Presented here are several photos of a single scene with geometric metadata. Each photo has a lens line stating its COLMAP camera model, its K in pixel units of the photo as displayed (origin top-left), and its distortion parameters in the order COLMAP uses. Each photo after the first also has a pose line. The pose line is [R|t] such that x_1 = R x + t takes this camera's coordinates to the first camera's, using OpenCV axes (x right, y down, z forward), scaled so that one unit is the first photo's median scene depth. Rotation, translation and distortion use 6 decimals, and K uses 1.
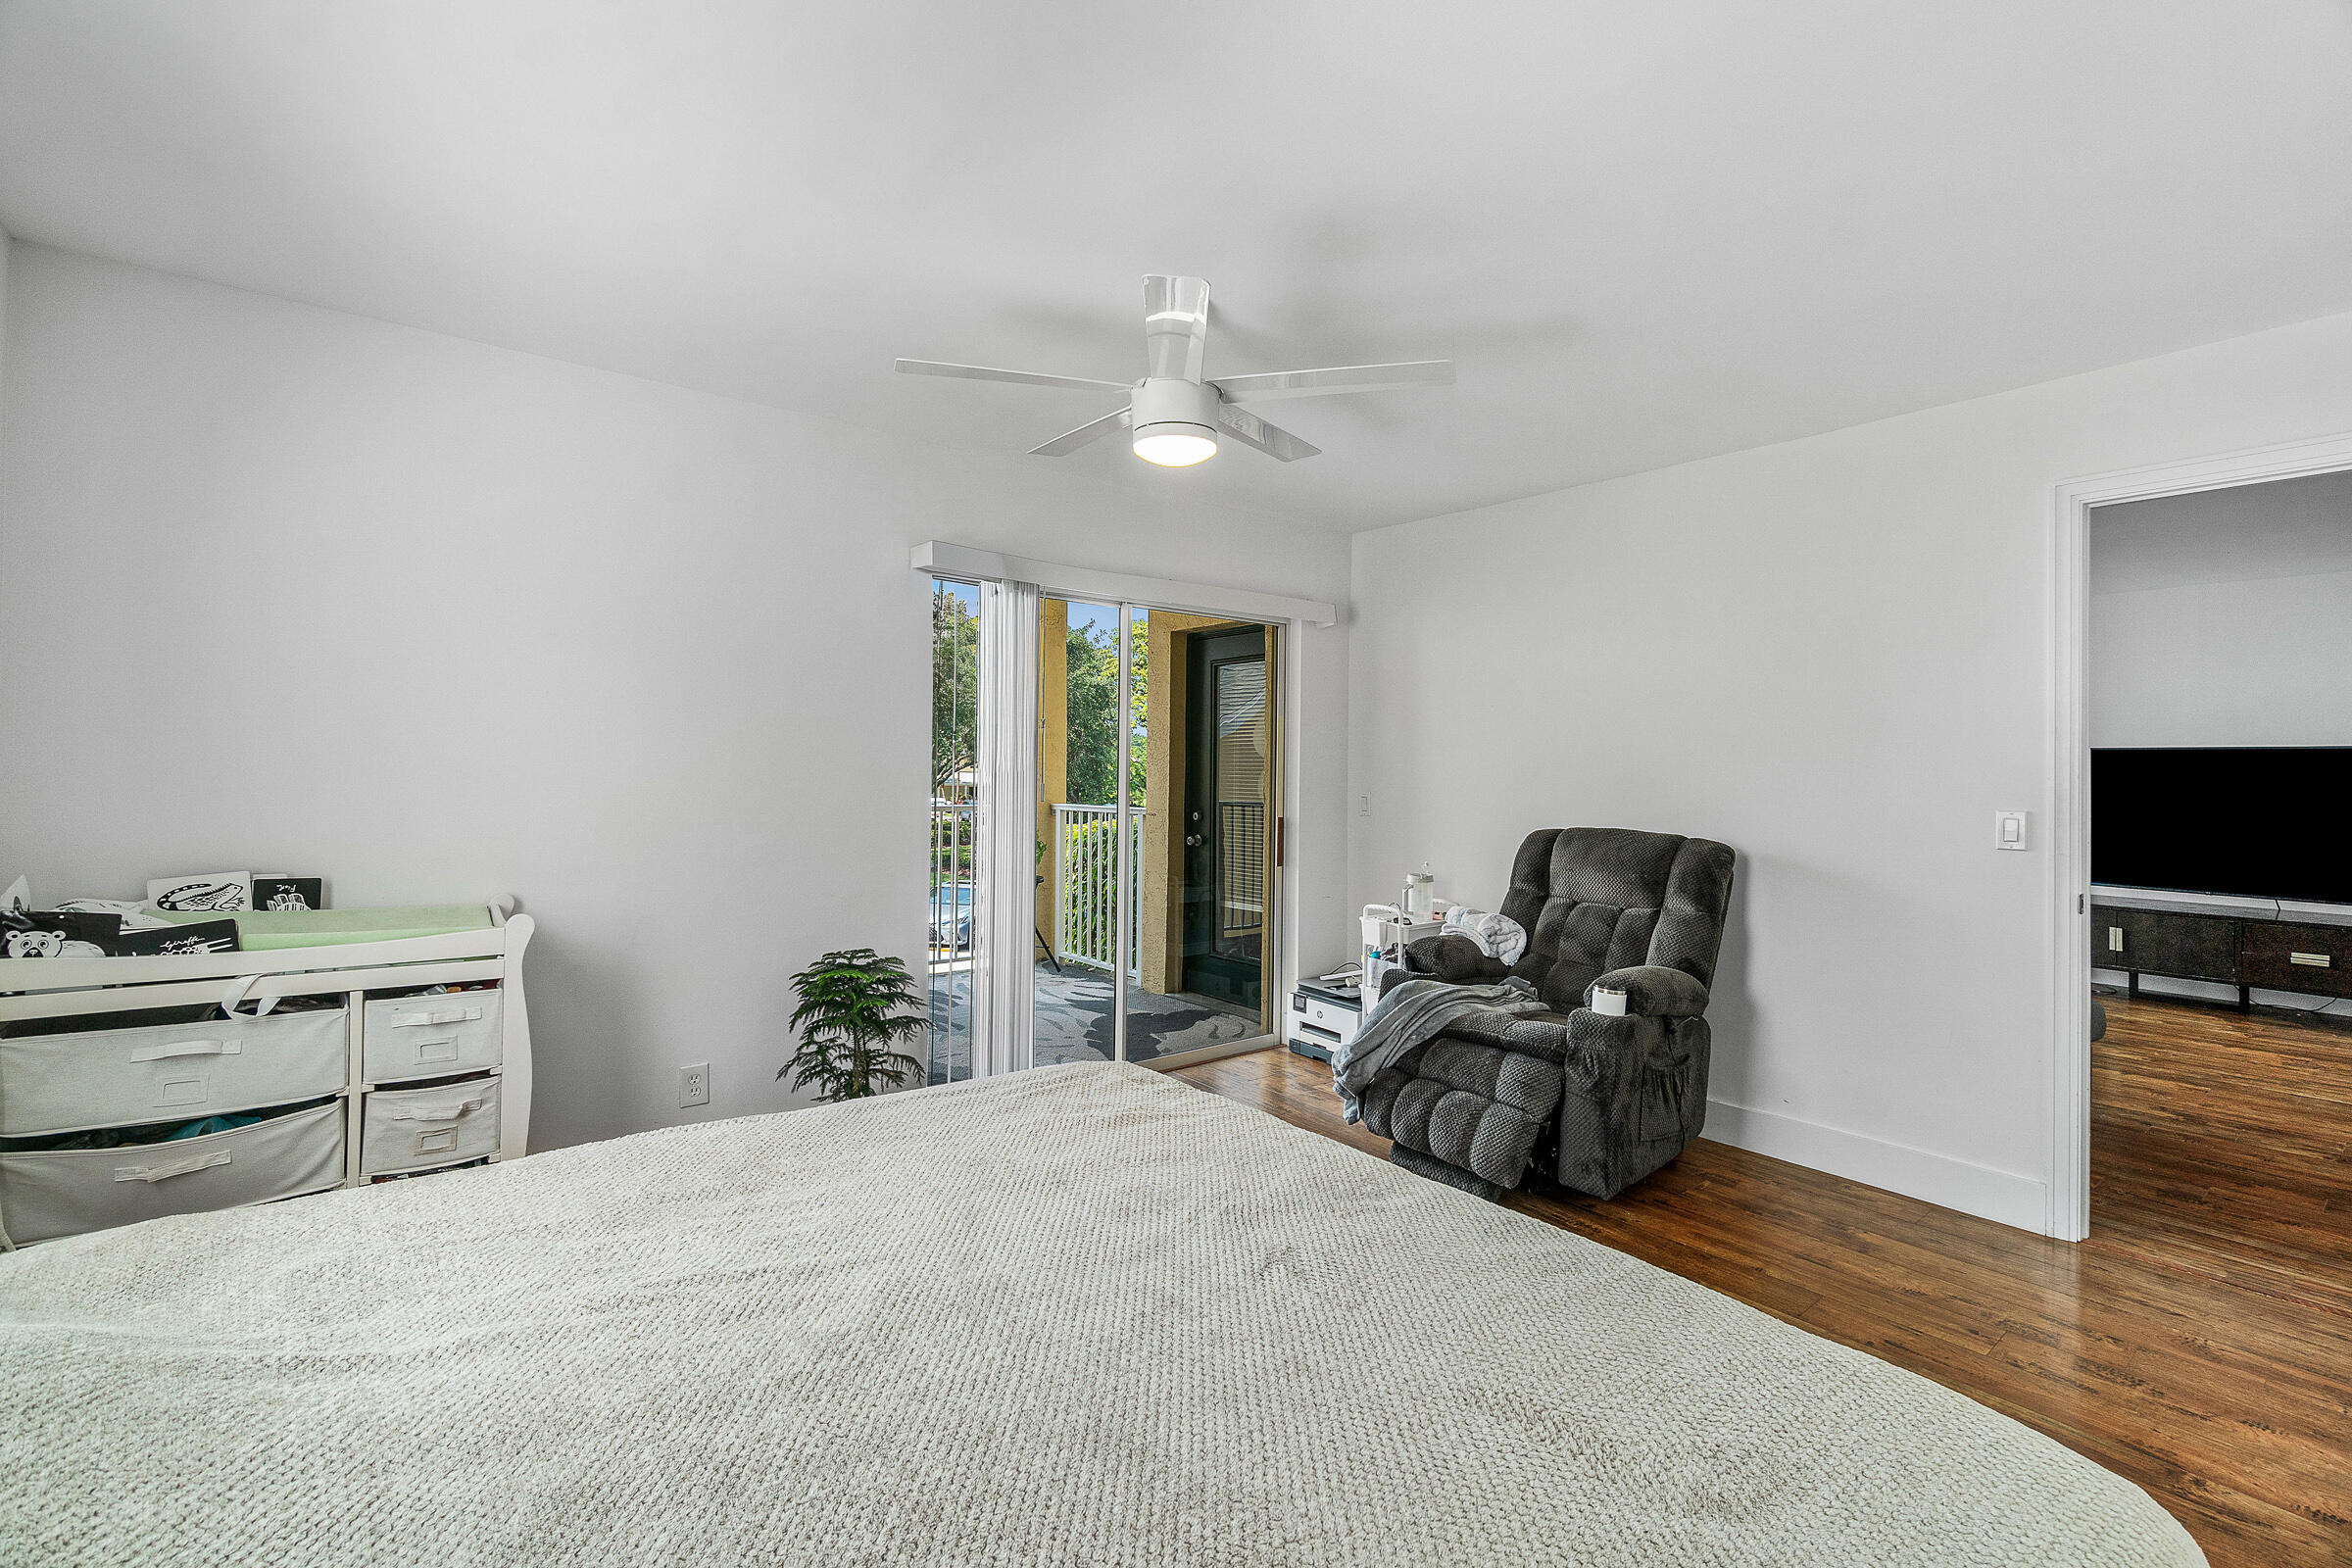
lens RADIAL K [[1057.4, 0, 1170.3], [0, 1057.4, 787.8], [0, 0, 1]] dist [-0.006133, 0.000516]
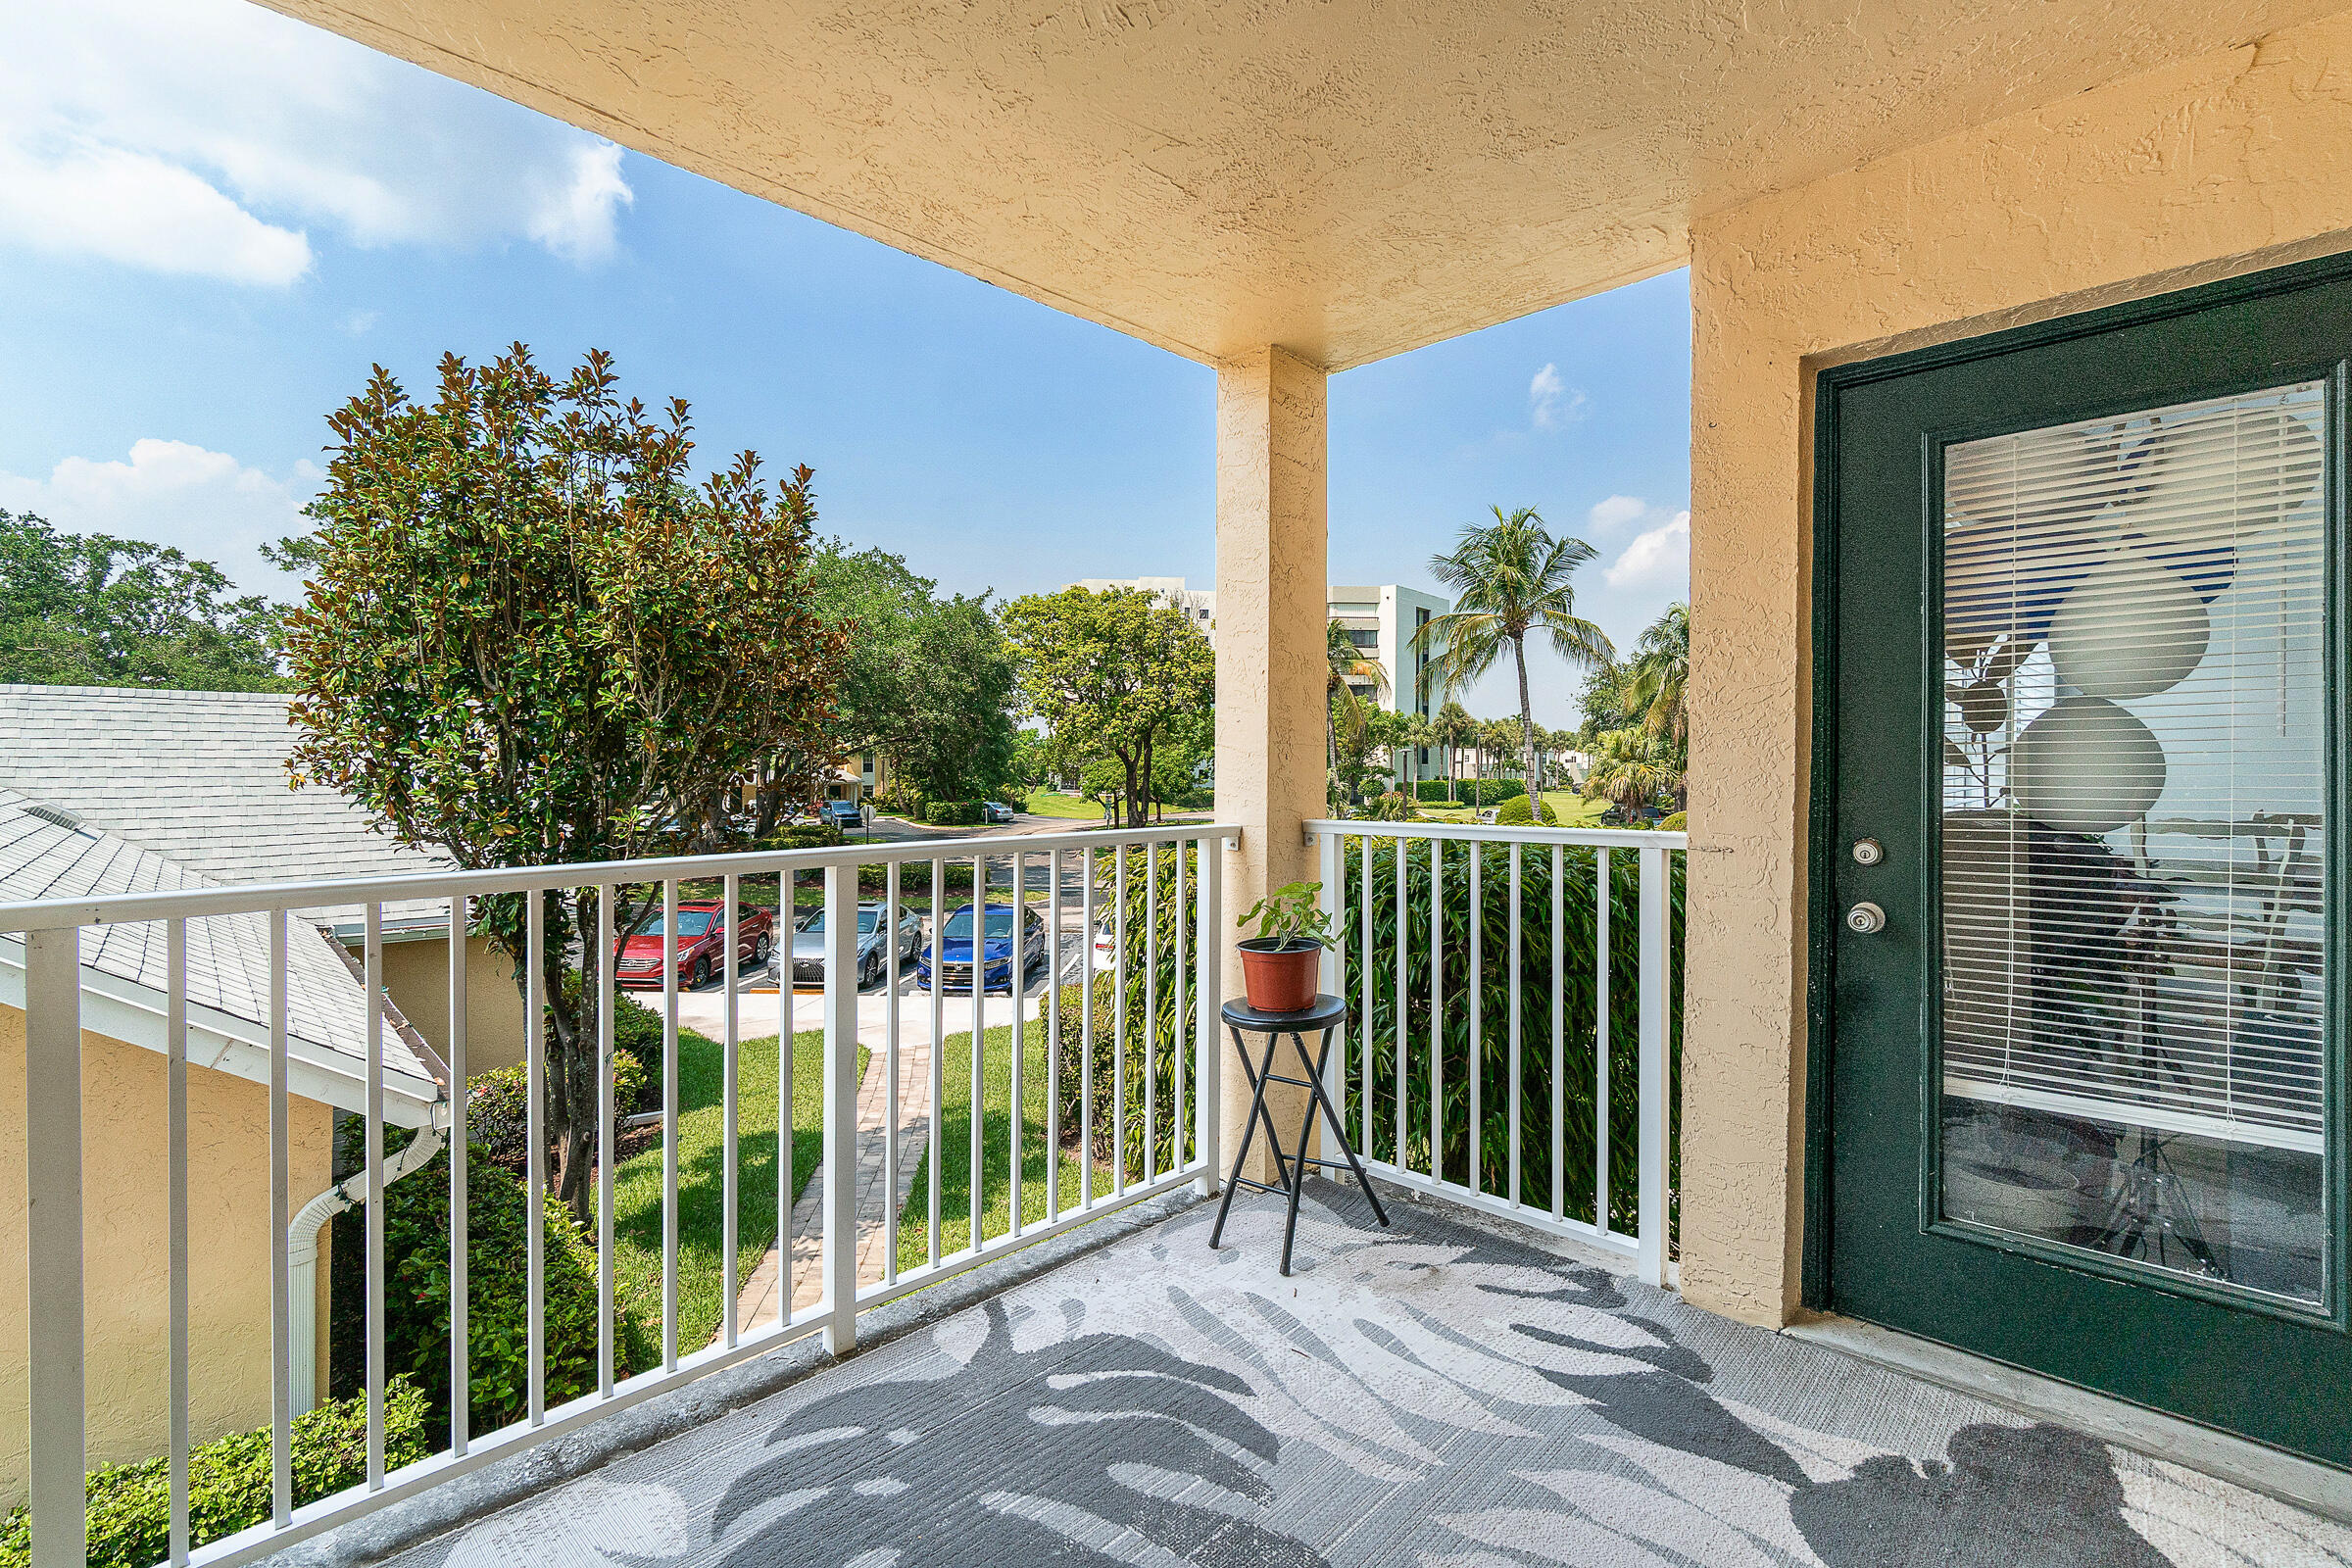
lens RADIAL K [[1067.4, 0, 1164.3], [0, 1067.4, 753.8], [0, 0, 1]] dist [-0.002625, 0.000617]
pose [[0.990805, -0.011263, 0.134830, -0.238750], [0.014748, 0.999582, -0.024878, -0.002094], [-0.134494, 0.026638, 0.990556, 0.578117]]
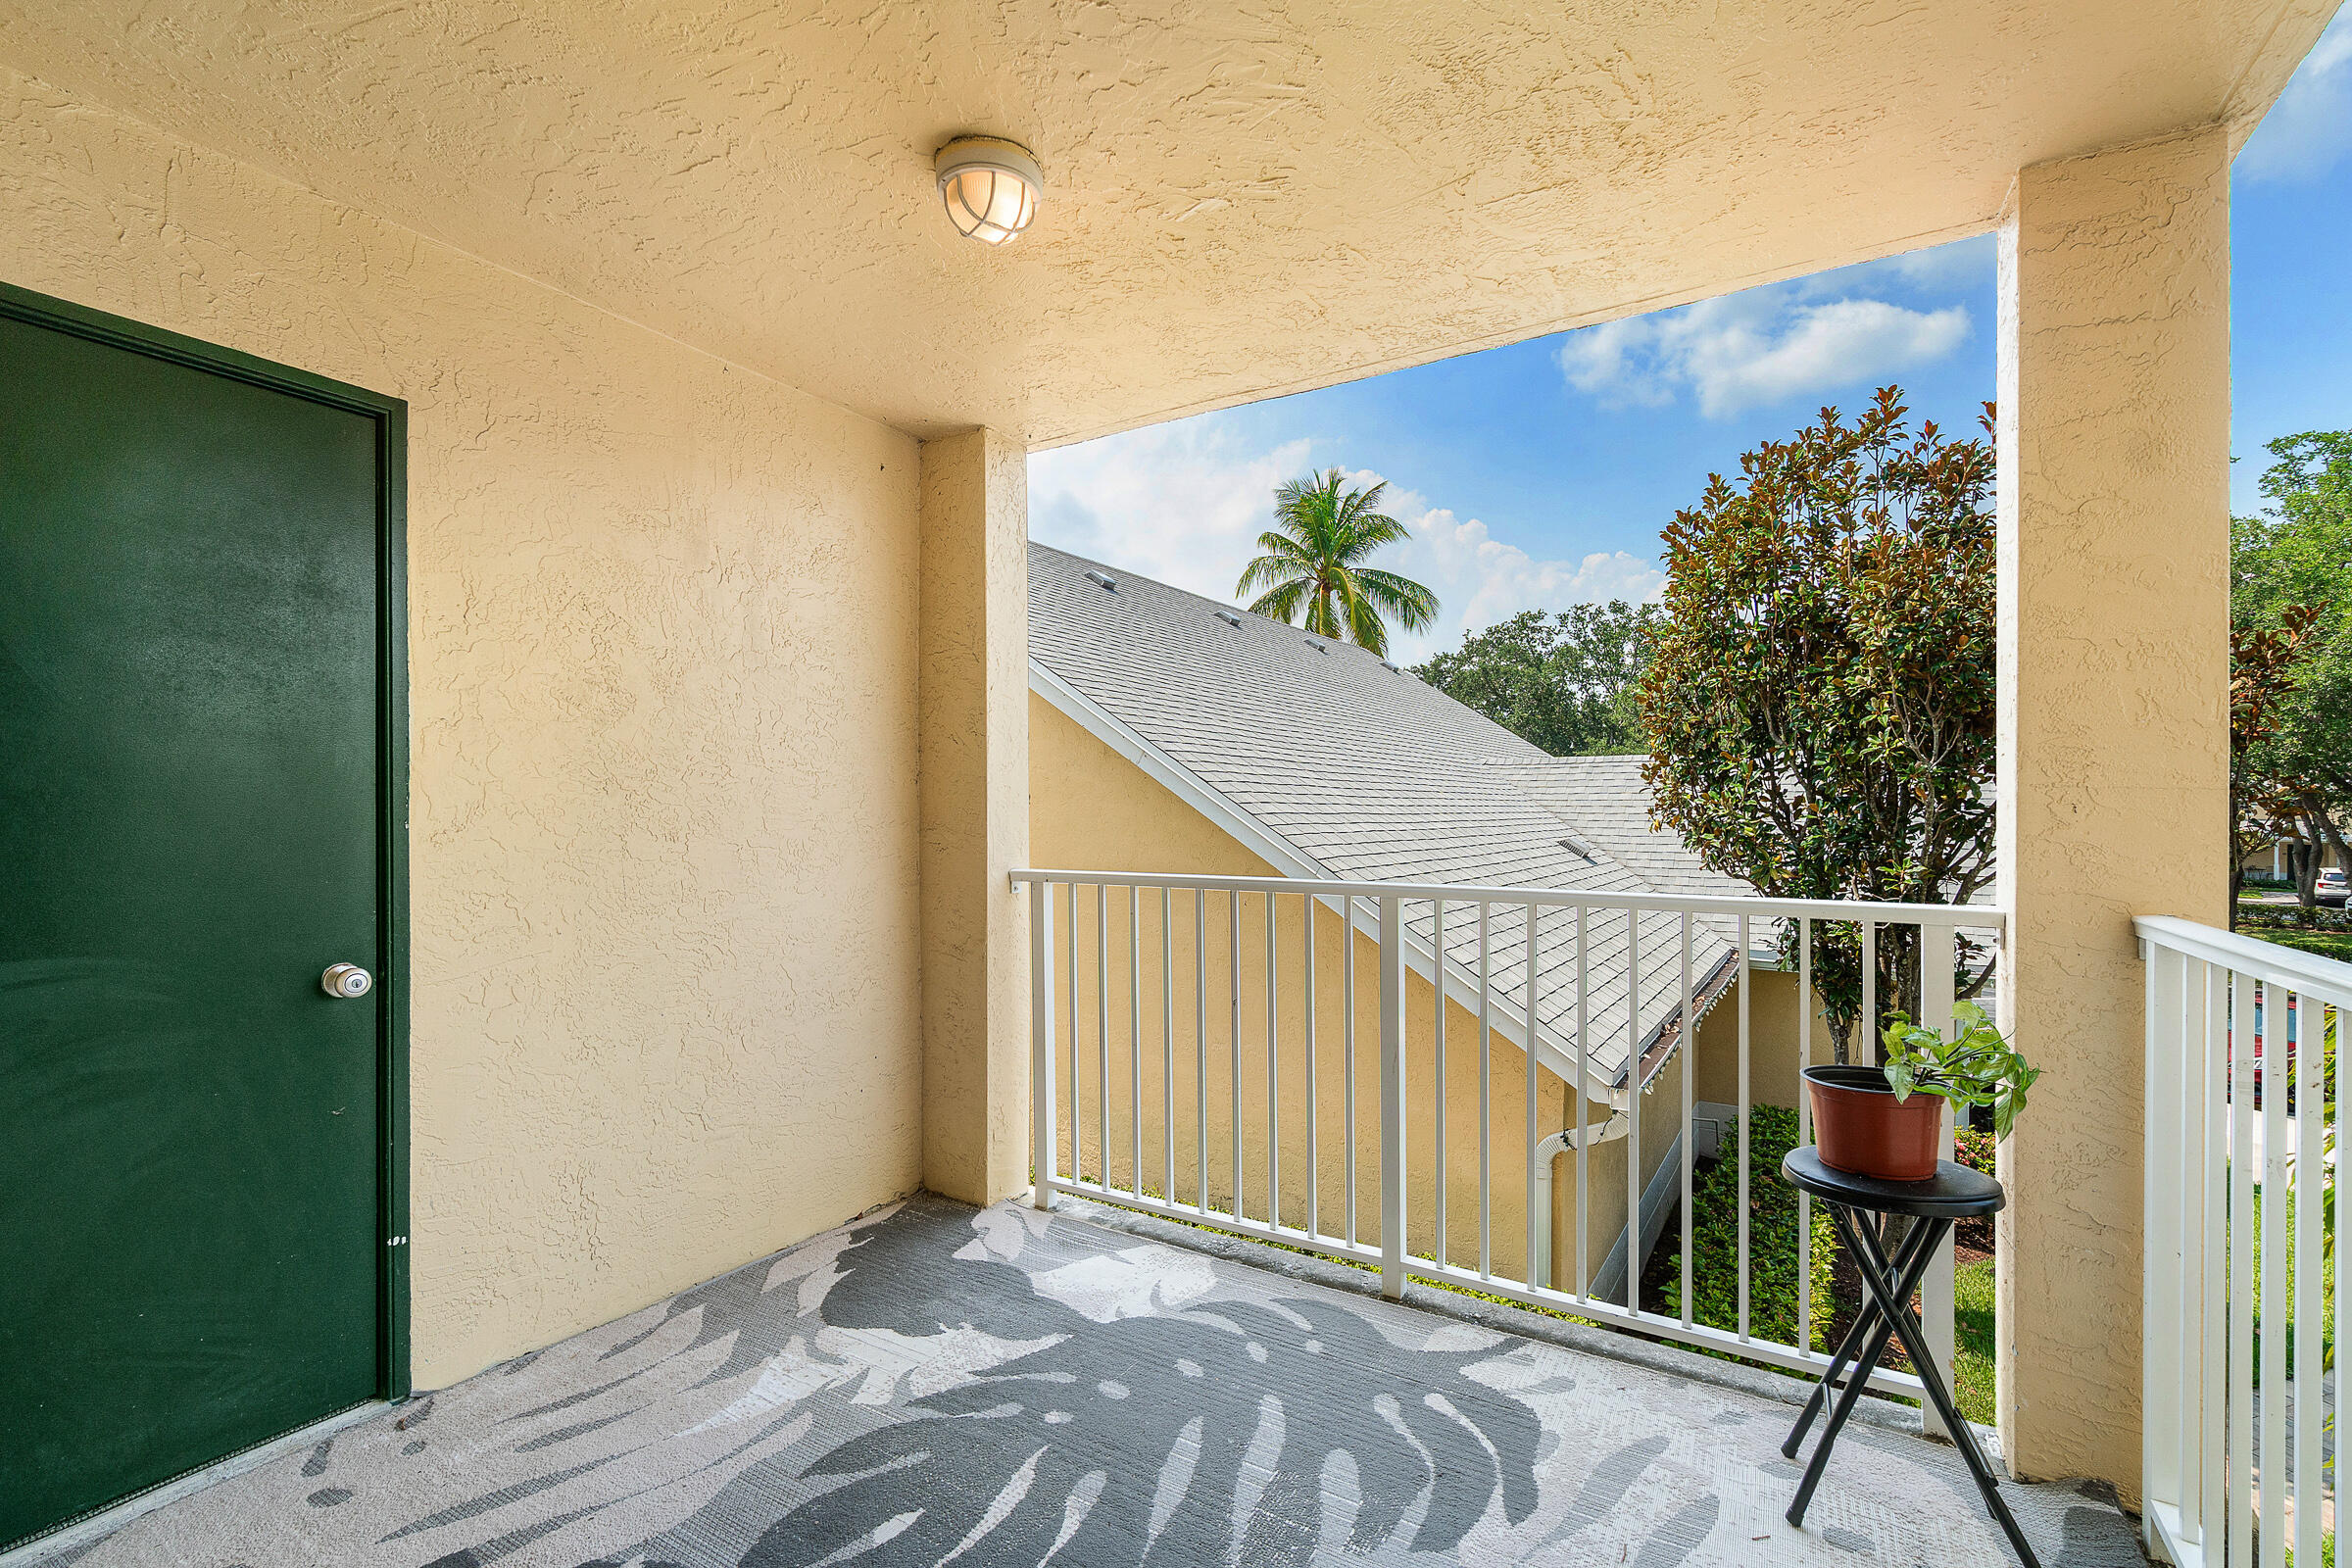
lens RADIAL K [[1057.4, 0, 1170.3], [0, 1057.4, 787.8], [0, 0, 1]] dist [-0.006133, 0.000516]
pose [[0.345573, -0.028763, -0.937951, 0.053361], [-0.016236, 0.999197, -0.036623, -0.002320], [0.938252, 0.027885, 0.344828, 0.702100]]
